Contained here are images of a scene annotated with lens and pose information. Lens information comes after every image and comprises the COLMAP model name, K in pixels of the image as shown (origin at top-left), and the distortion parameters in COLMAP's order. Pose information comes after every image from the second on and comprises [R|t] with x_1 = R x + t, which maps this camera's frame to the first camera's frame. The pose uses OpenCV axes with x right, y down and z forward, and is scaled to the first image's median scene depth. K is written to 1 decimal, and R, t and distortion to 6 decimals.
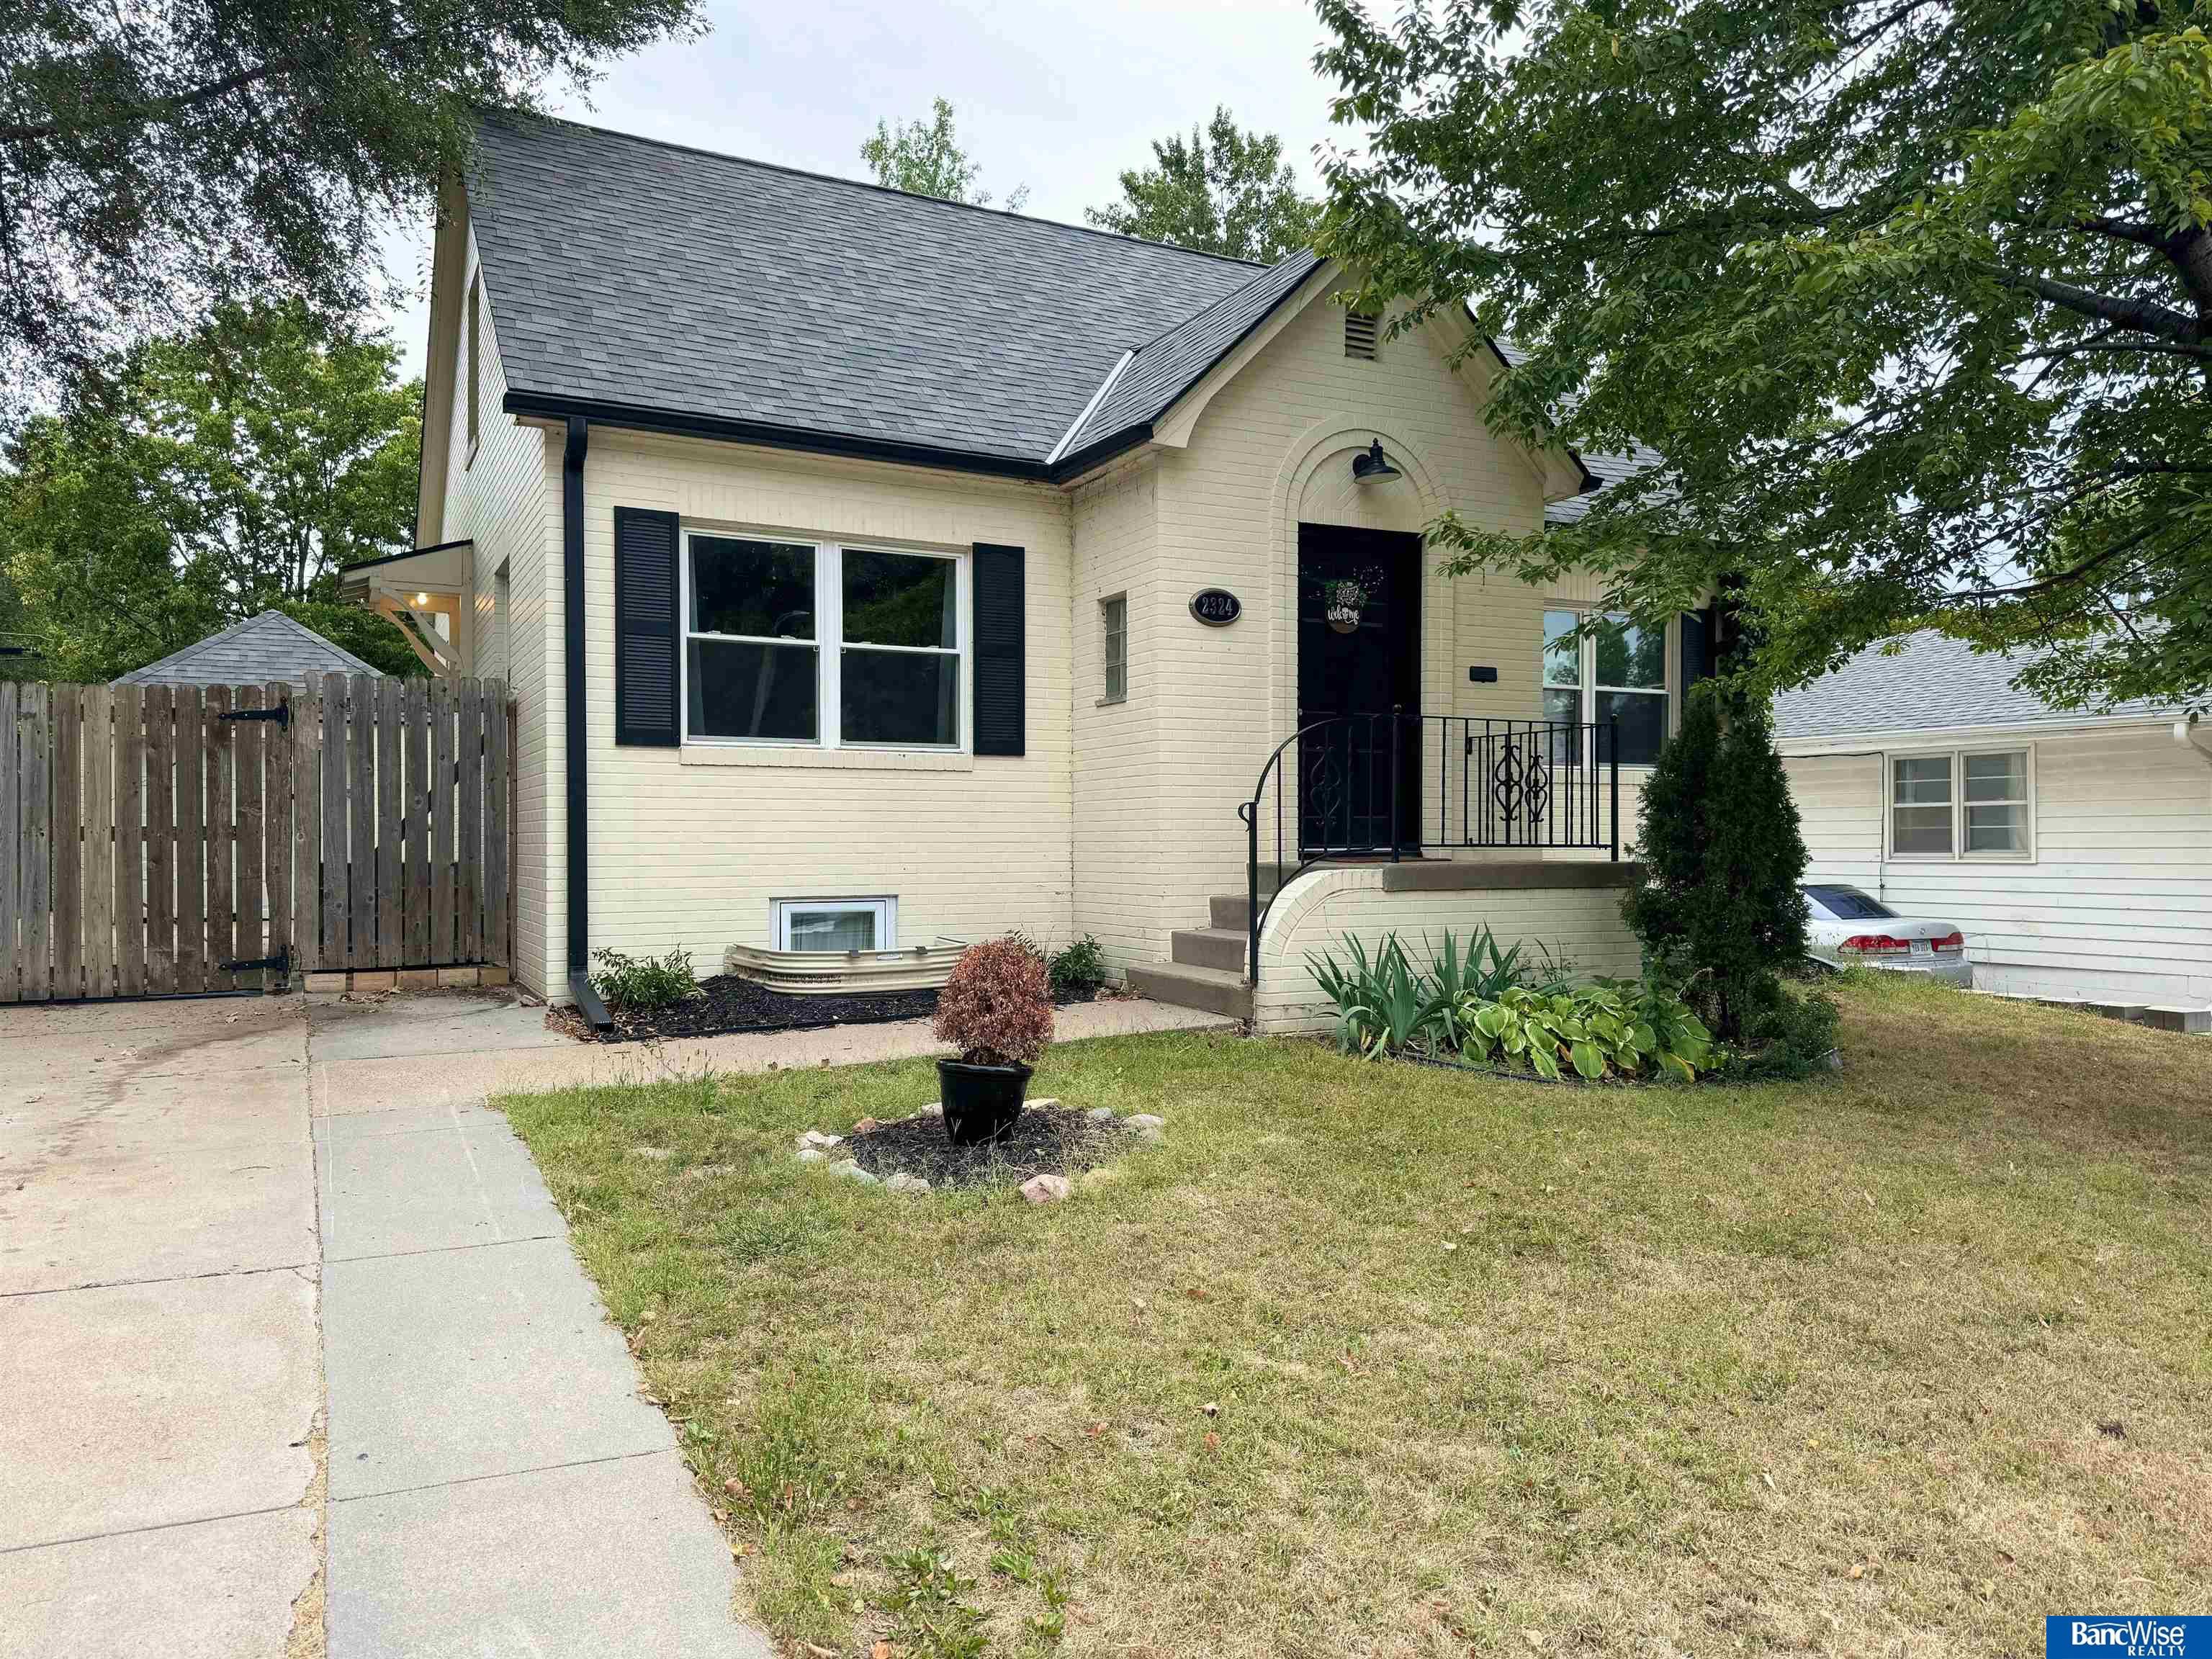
lens RADIAL K [[1548.5, 0, 1102.1], [0, 1548.5, 826.7], [0, 0, 1]] dist [0.062923, -0.076033]
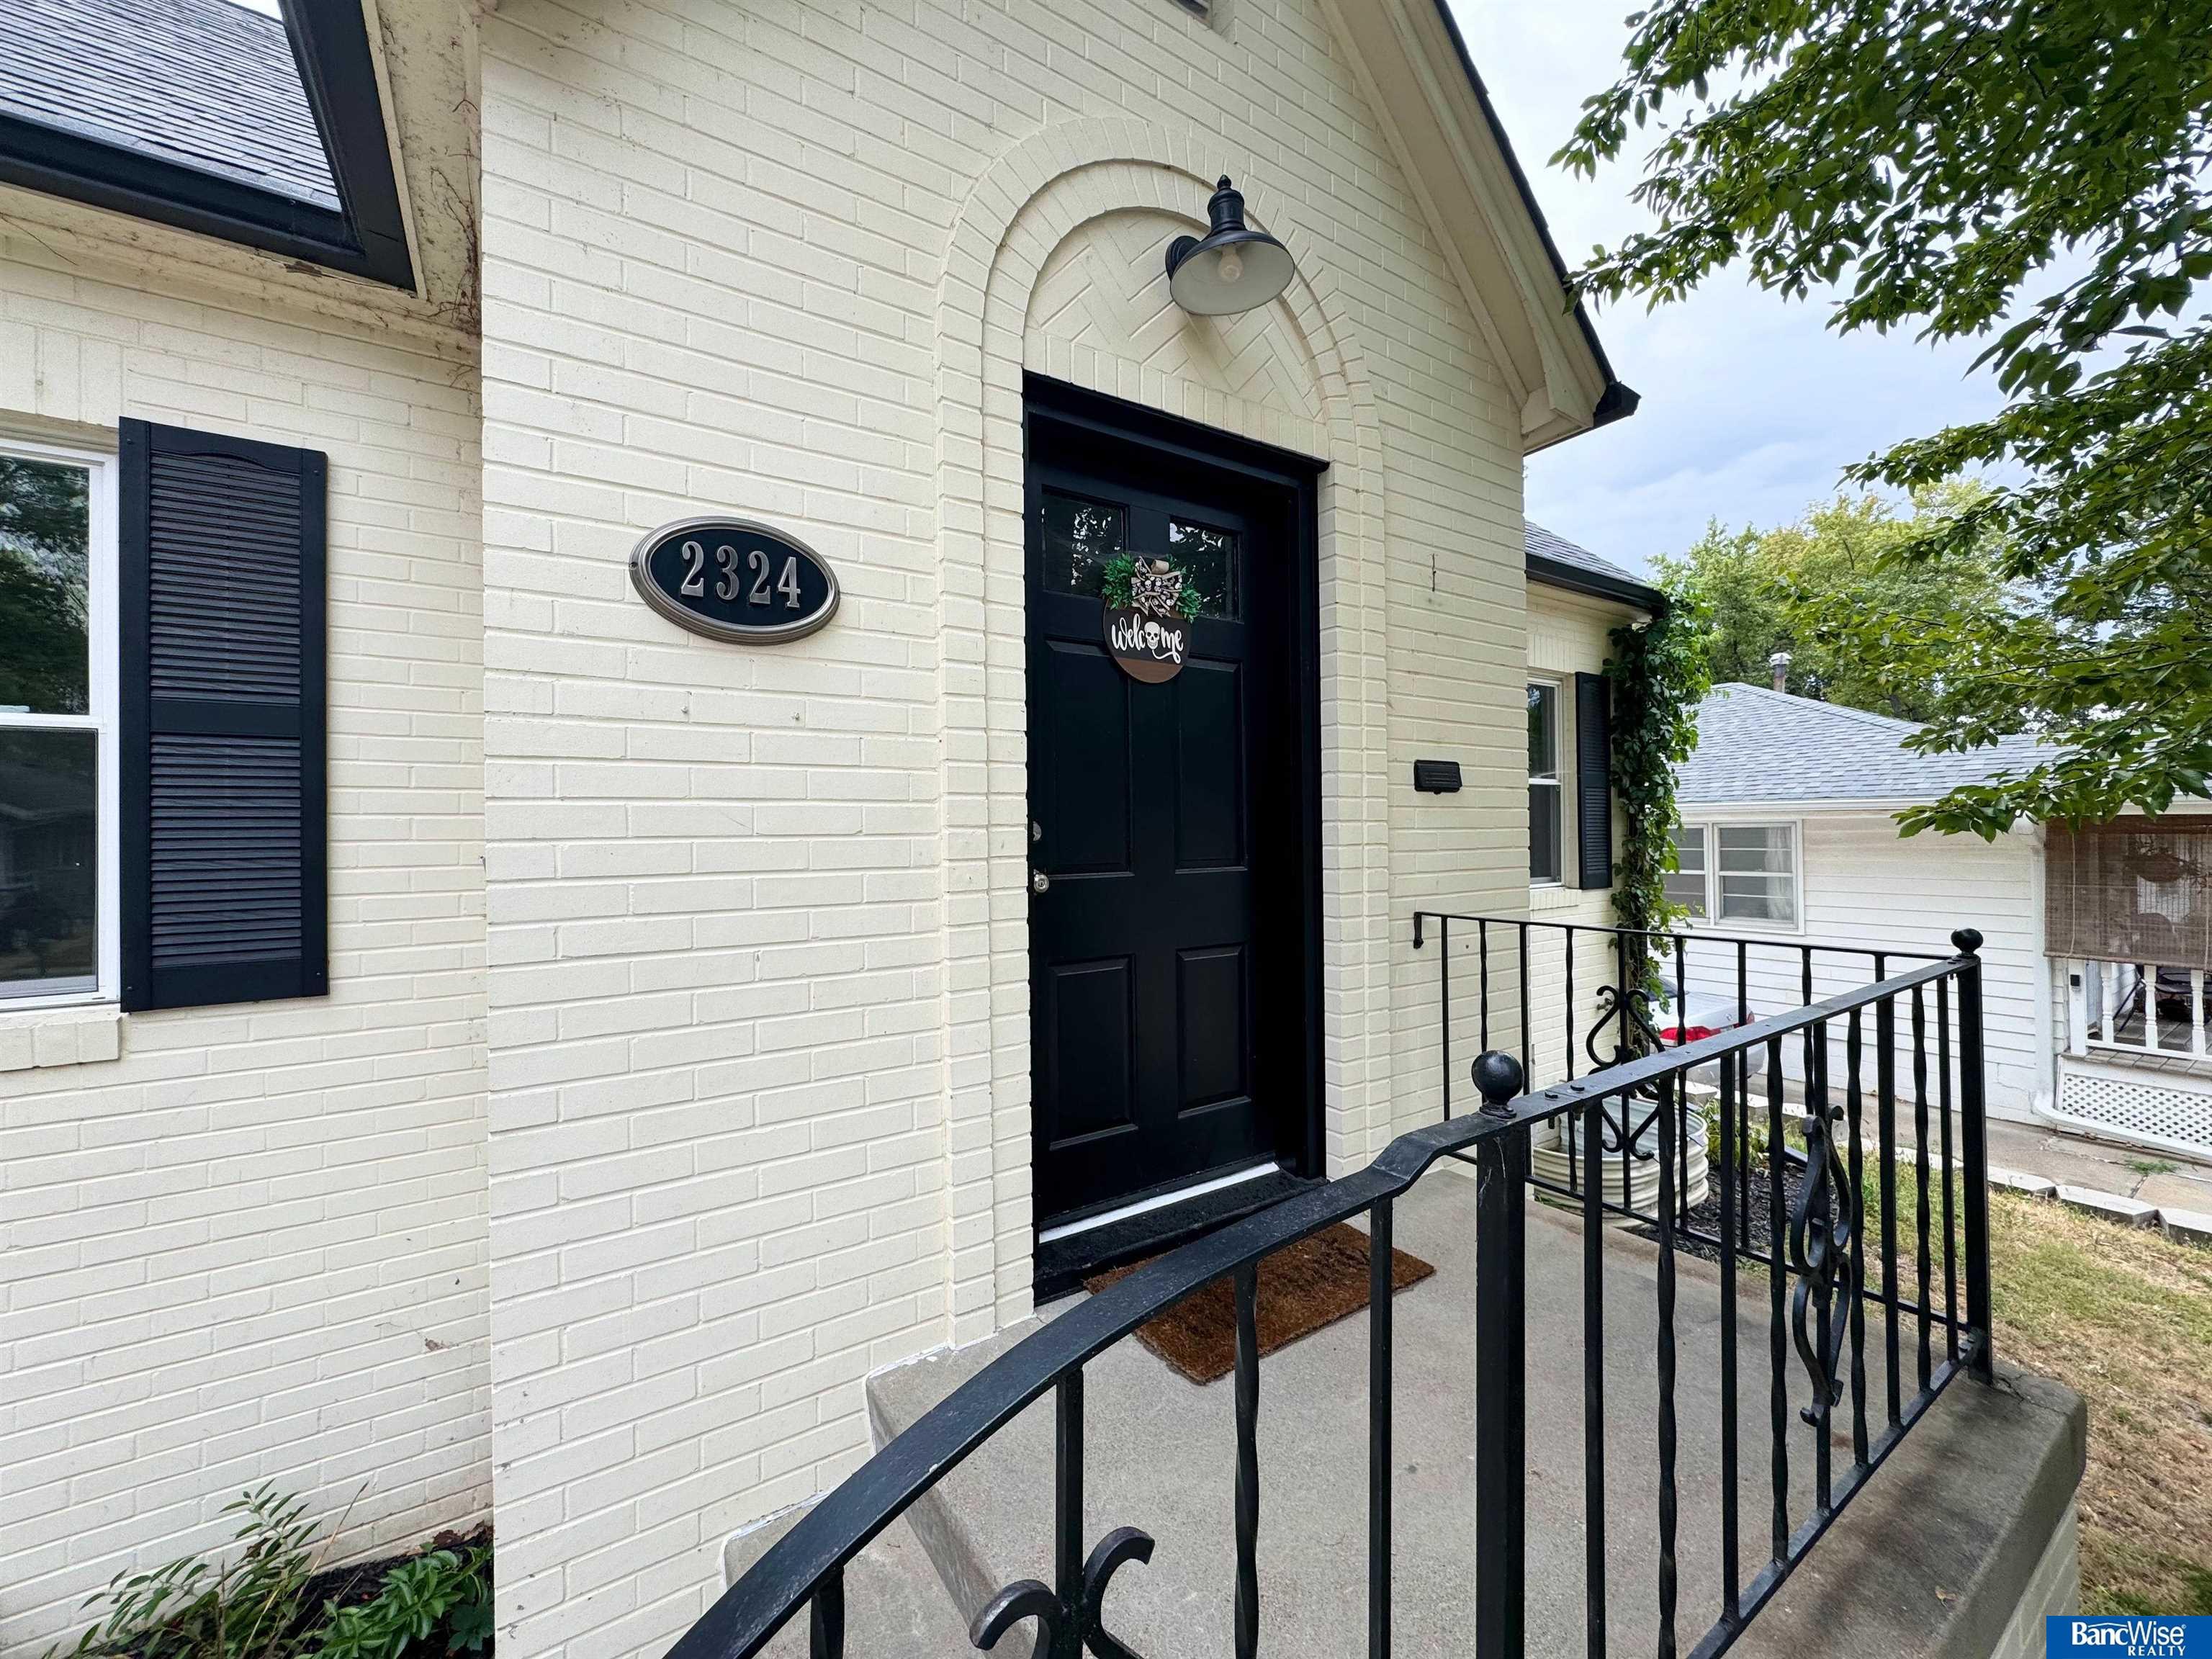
lens RADIAL K [[877.2, 0, 1103.7], [0, 877.2, 821.4], [0, 0, 1]] dist [-0.005818, 0.001768]
pose [[0.993749, -0.006866, 0.111426, 0.127842], [0.007031, 0.999975, -0.001080, -0.095056], [-0.111416, 0.001856, 0.993772, 0.836357]]
